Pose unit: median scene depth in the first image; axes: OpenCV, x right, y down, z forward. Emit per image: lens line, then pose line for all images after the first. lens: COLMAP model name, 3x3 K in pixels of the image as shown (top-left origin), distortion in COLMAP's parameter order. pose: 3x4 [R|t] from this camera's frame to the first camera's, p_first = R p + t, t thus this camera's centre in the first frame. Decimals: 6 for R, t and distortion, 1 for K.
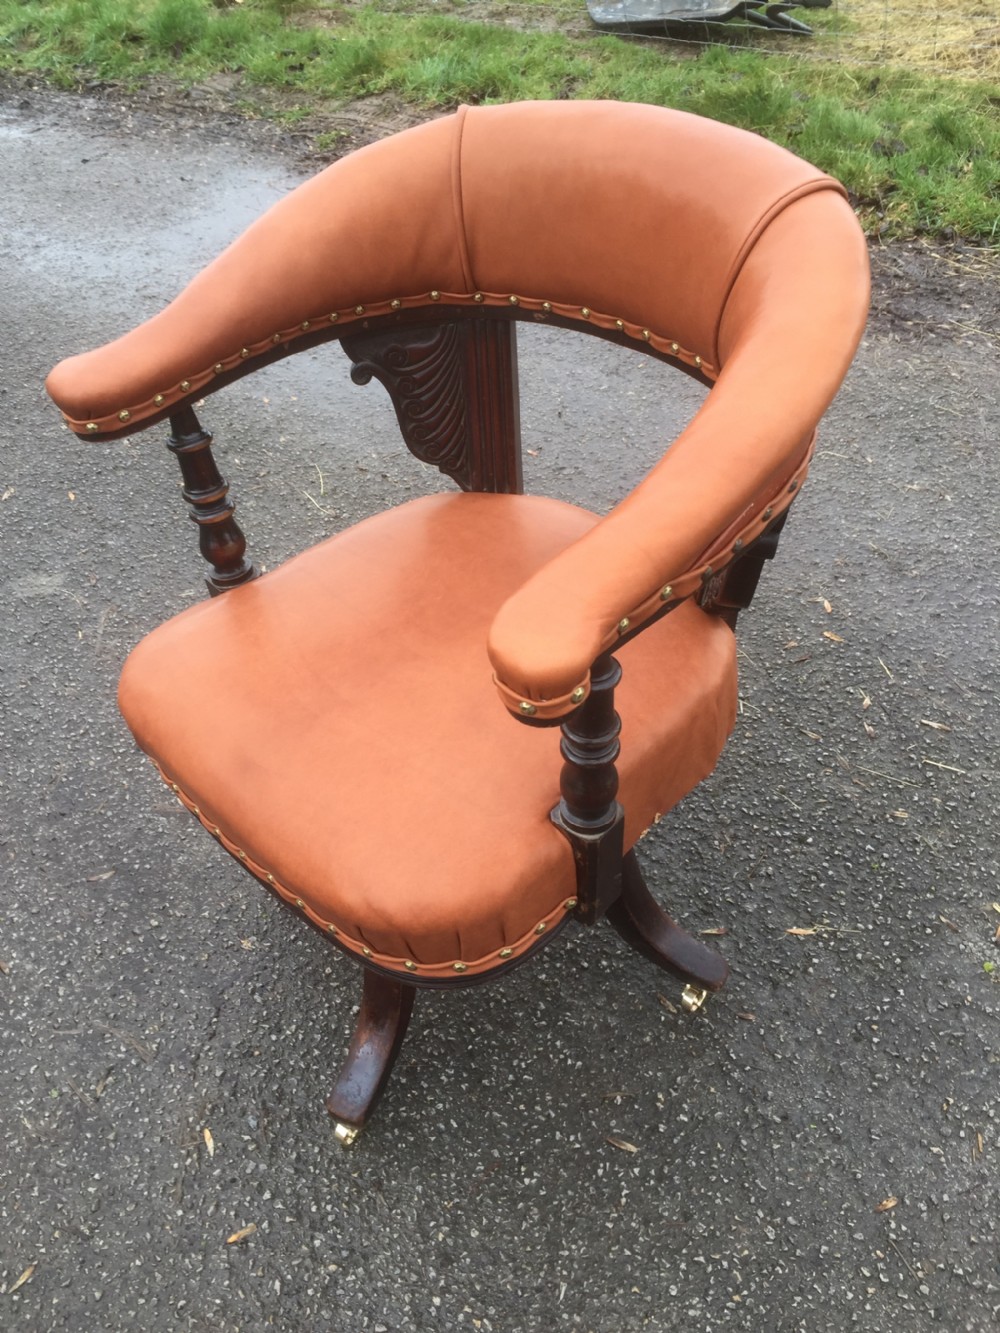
lens RADIAL K [[1133.6, 0, 504.7], [0, 1133.6, 656.6], [0, 0, 1]] dist [0.076939, -0.105108]
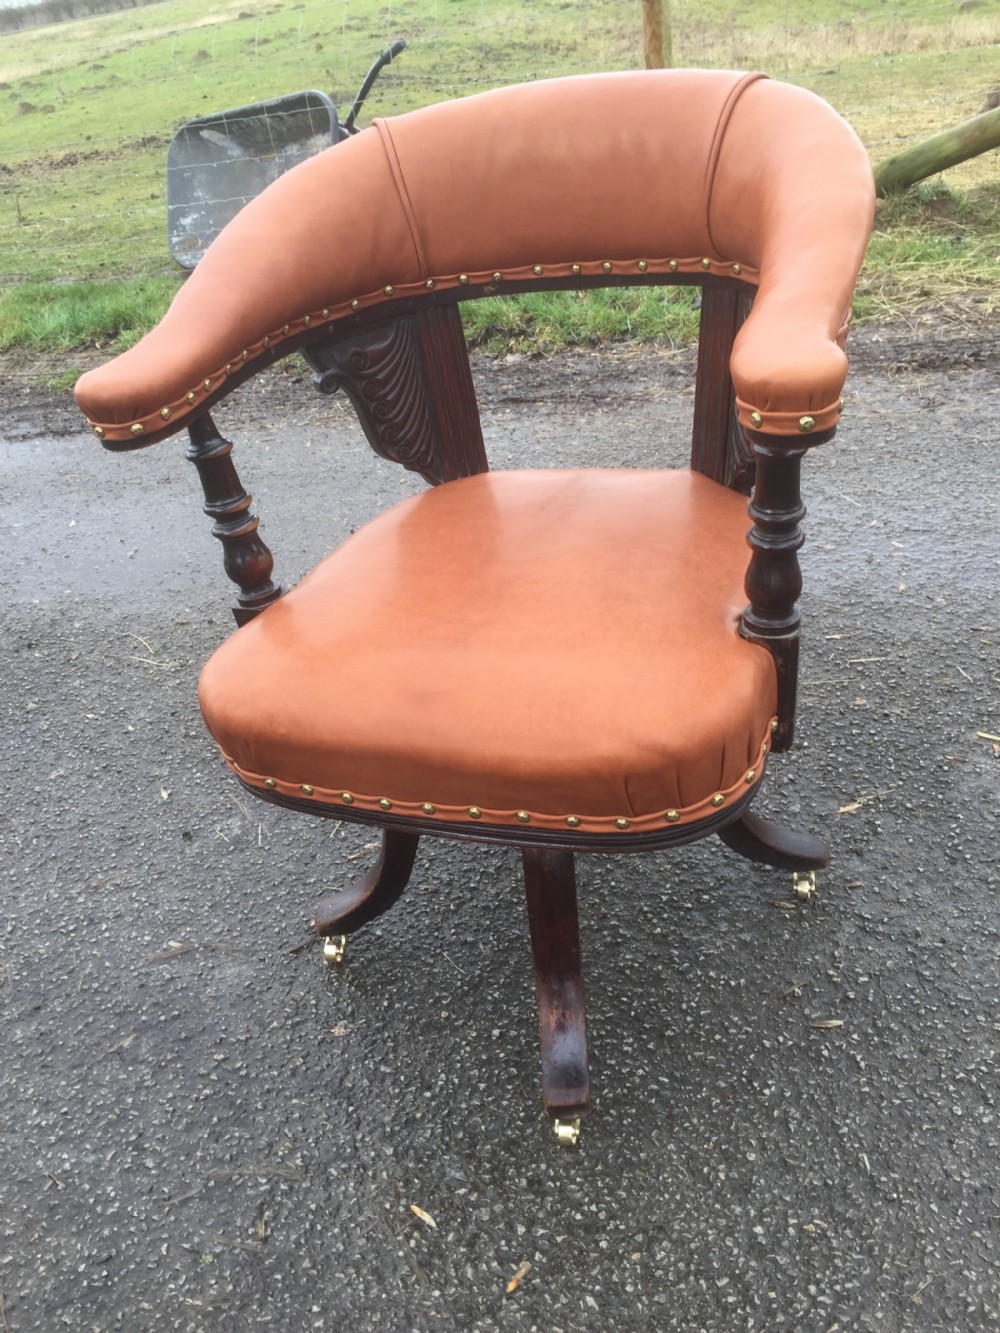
lens RADIAL K [[1133.6, 0, 501.3], [0, 1133.6, 657.9], [0, 0, 1]] dist [0.076939, -0.105108]
pose [[0.905006, -0.264934, 0.332827, -0.365131], [0.331127, 0.929891, -0.160180, 0.184037], [-0.267055, 0.255172, 0.929284, 0.075467]]
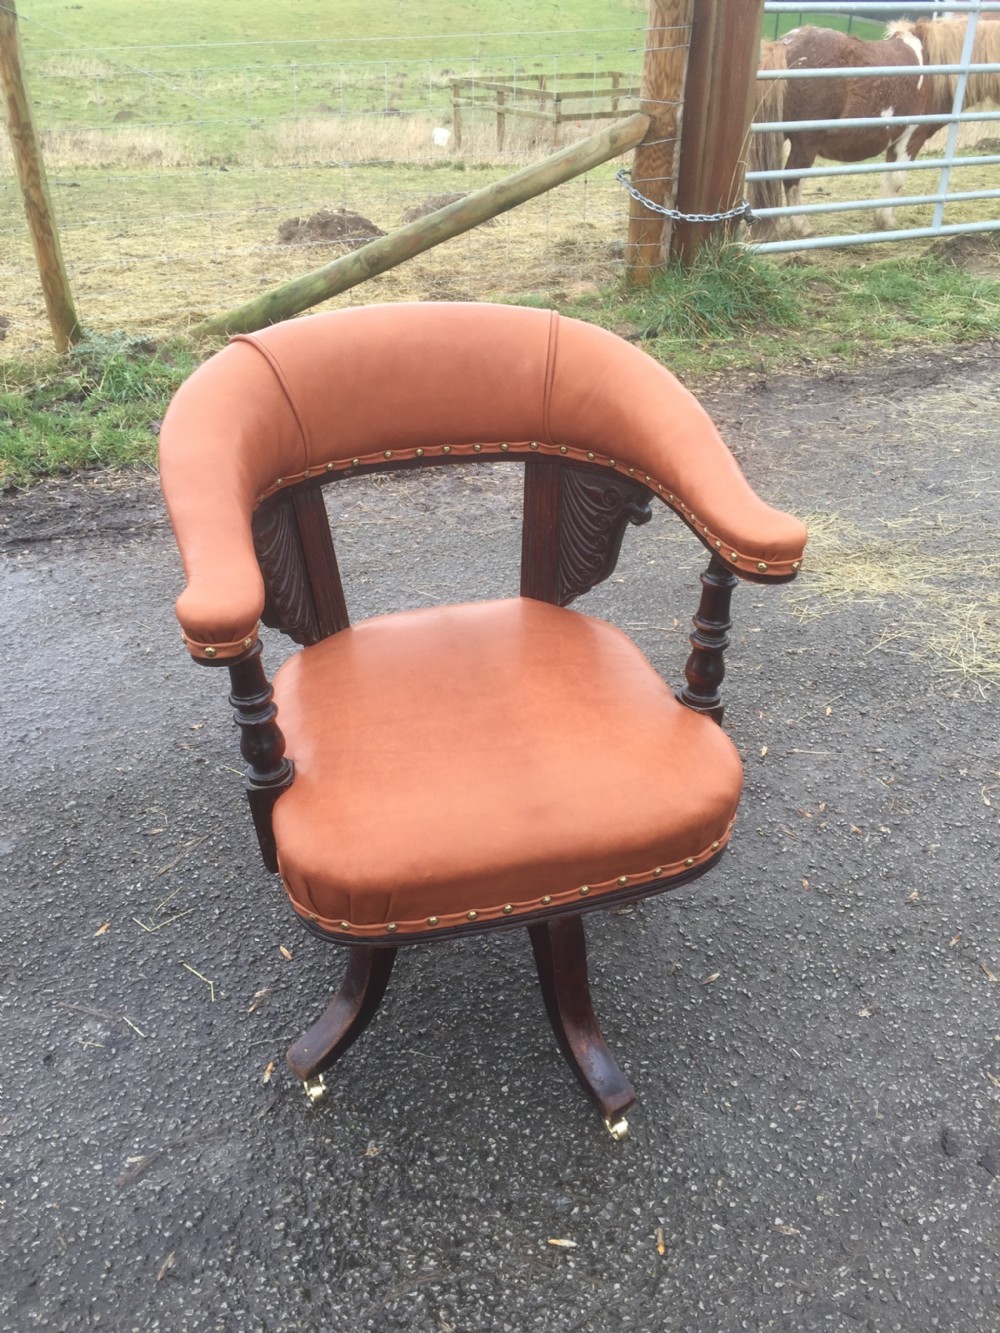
lens RADIAL K [[1133.6, 0, 498.7], [0, 1133.6, 656.0], [0, 0, 1]] dist [0.076939, -0.105108]
pose [[0.463768, -0.381128, 0.799788, -0.872455], [0.557567, 0.827105, 0.070832, -0.112912], [-0.688504, 0.413085, 0.596089, 0.198829]]
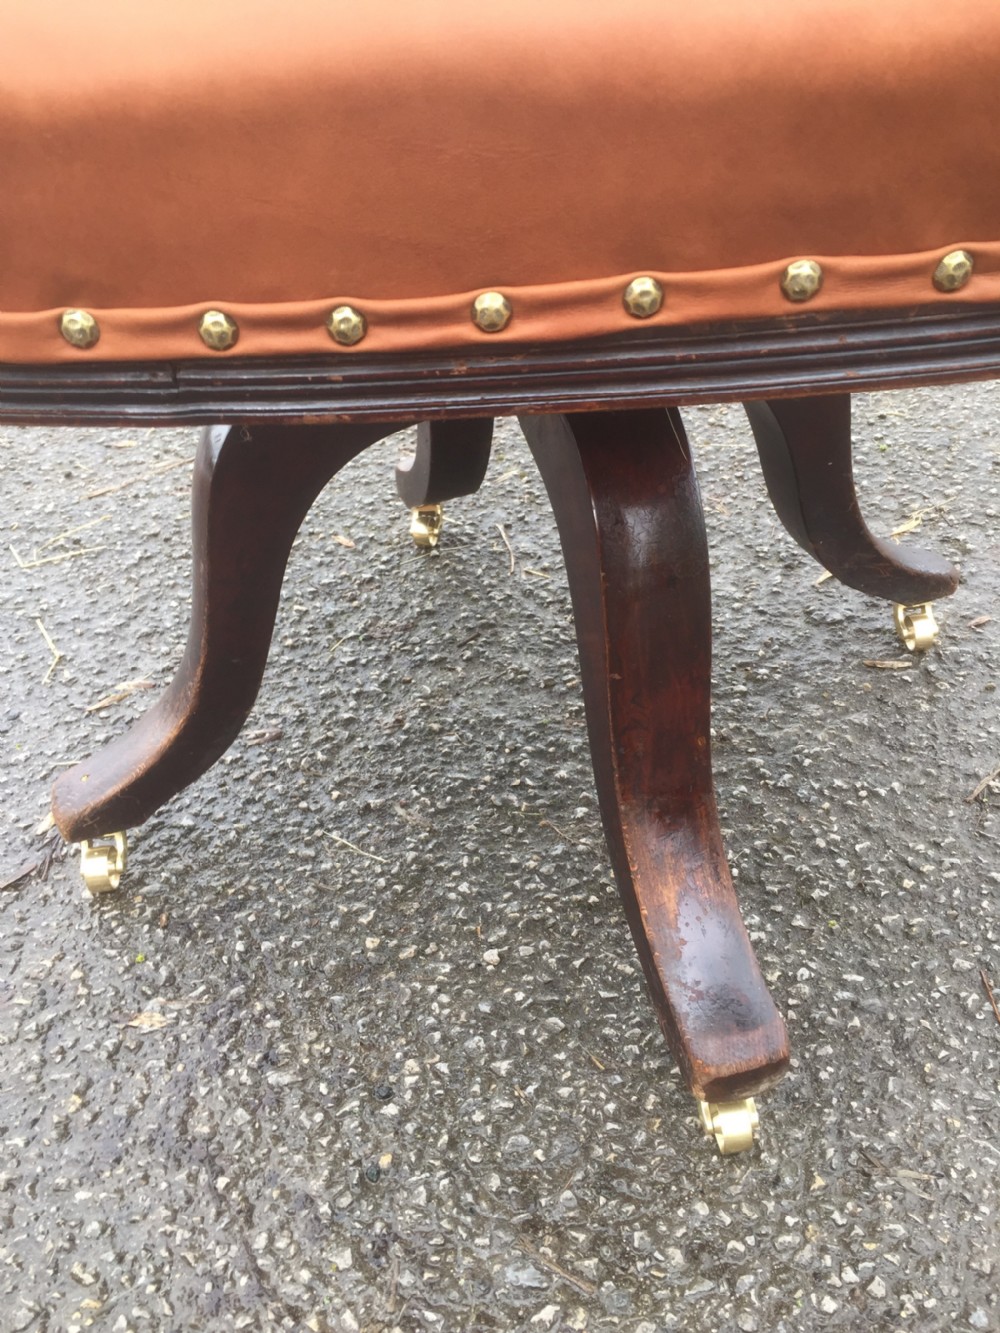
lens RADIAL K [[1133.6, 0, 503.4], [0, 1133.6, 669.7], [0, 0, 1]] dist [0.076939, -0.105108]
pose [[0.729477, -0.376752, 0.570895, -0.355652], [0.451063, 0.892404, 0.012567, 0.211013], [-0.514204, 0.248343, 0.820927, 0.619940]]
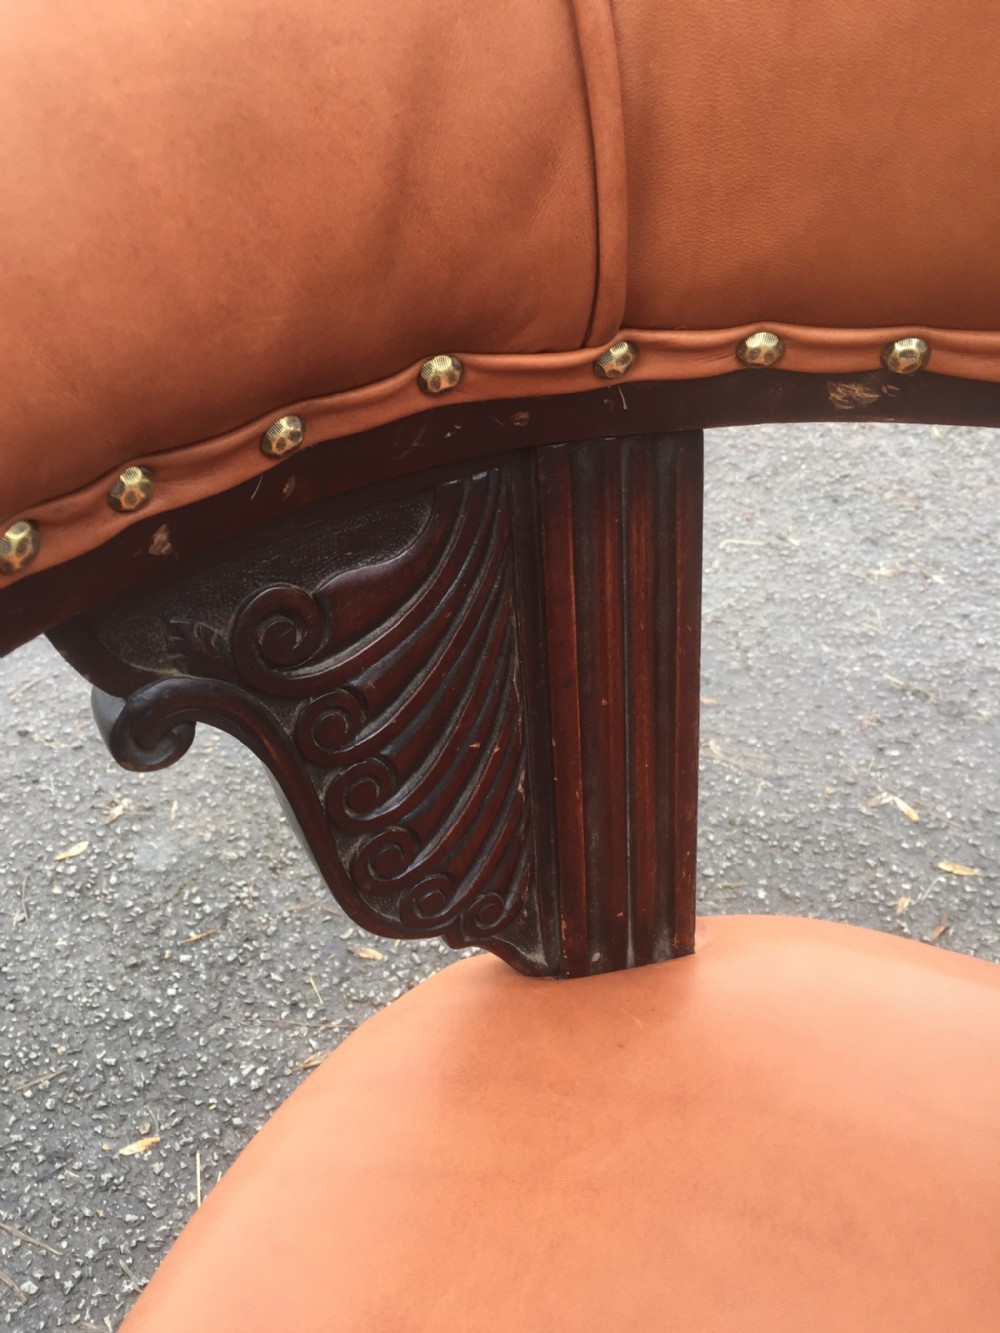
lens RADIAL K [[1133.6, 0, 493.1], [0, 1133.6, 661.1], [0, 0, 1]] dist [0.076939, -0.105108]
pose [[0.917594, -0.220025, 0.331074, -0.128635], [0.235327, 0.971896, -0.006324, -0.231279], [-0.320378, 0.083714, 0.943584, 0.707427]]
